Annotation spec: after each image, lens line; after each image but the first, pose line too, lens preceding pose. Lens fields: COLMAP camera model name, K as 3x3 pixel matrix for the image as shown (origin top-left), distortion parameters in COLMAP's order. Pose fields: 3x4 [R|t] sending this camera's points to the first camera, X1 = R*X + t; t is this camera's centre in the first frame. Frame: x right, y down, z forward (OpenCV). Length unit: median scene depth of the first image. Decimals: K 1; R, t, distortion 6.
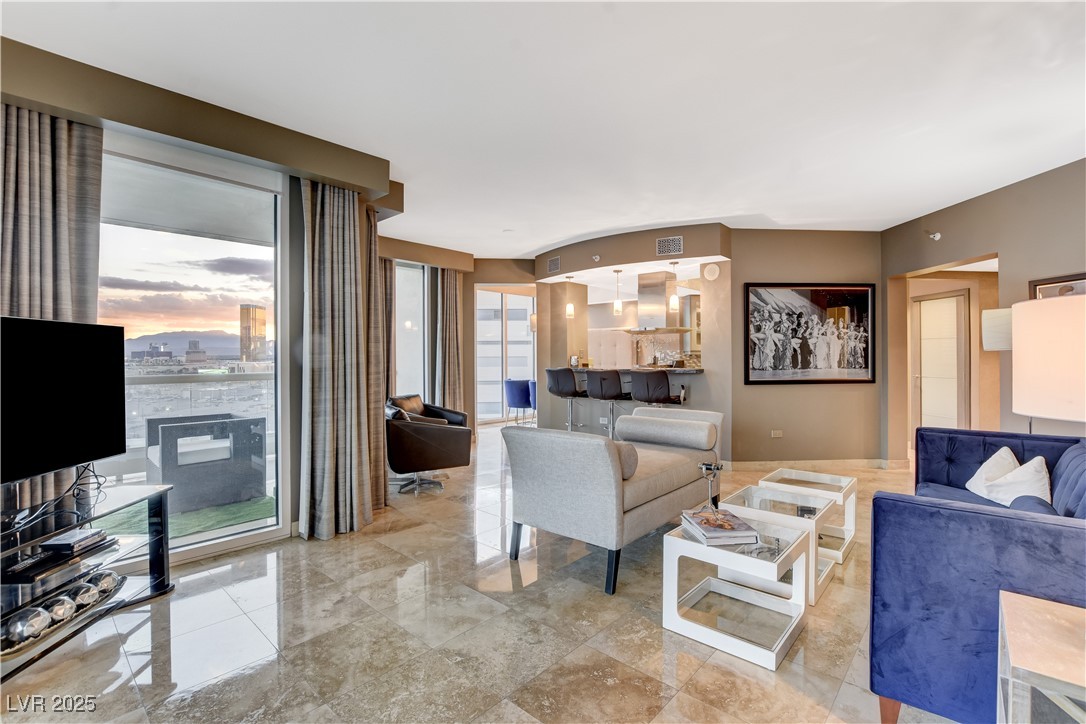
lens RADIAL K [[489.6, 0, 567.3], [0, 489.6, 360.8], [0, 0, 1]] dist [-0.027113, 0.005870]
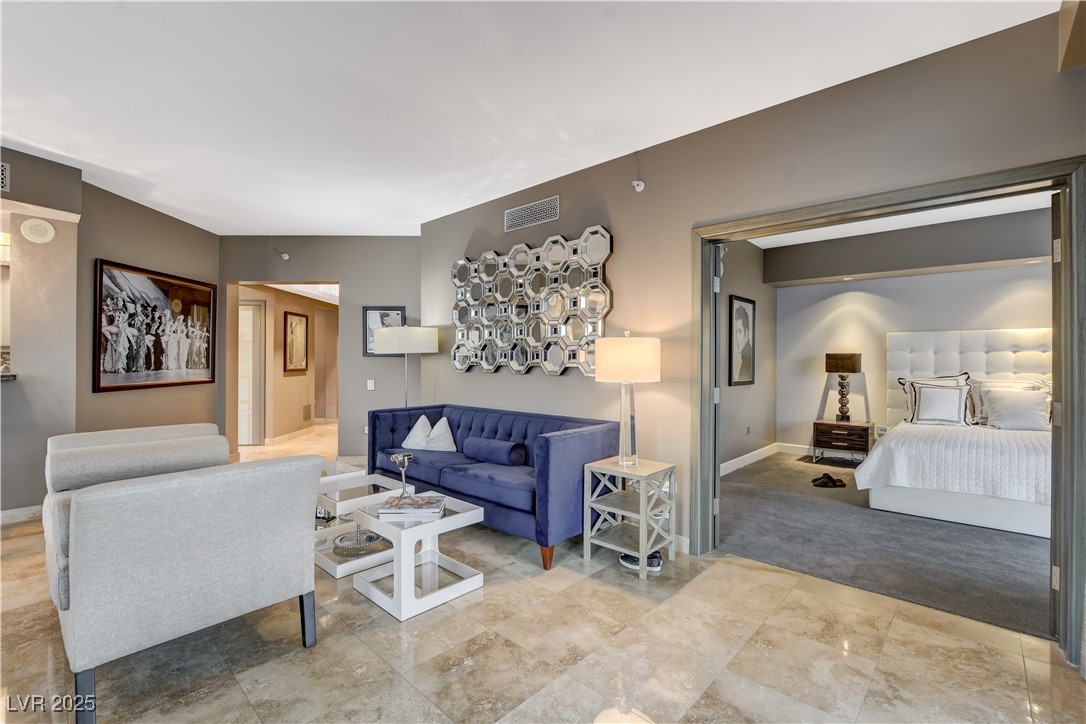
lens RADIAL K [[489.6, 0, 534.1], [0, 489.6, 355.8], [0, 0, 1]] dist [-0.027113, 0.005870]
pose [[0.036570, 0.009209, 0.999289, -0.353263], [0.000781, 0.999957, -0.009244, -0.001117], [-0.999331, 0.001118, 0.036561, 0.293829]]
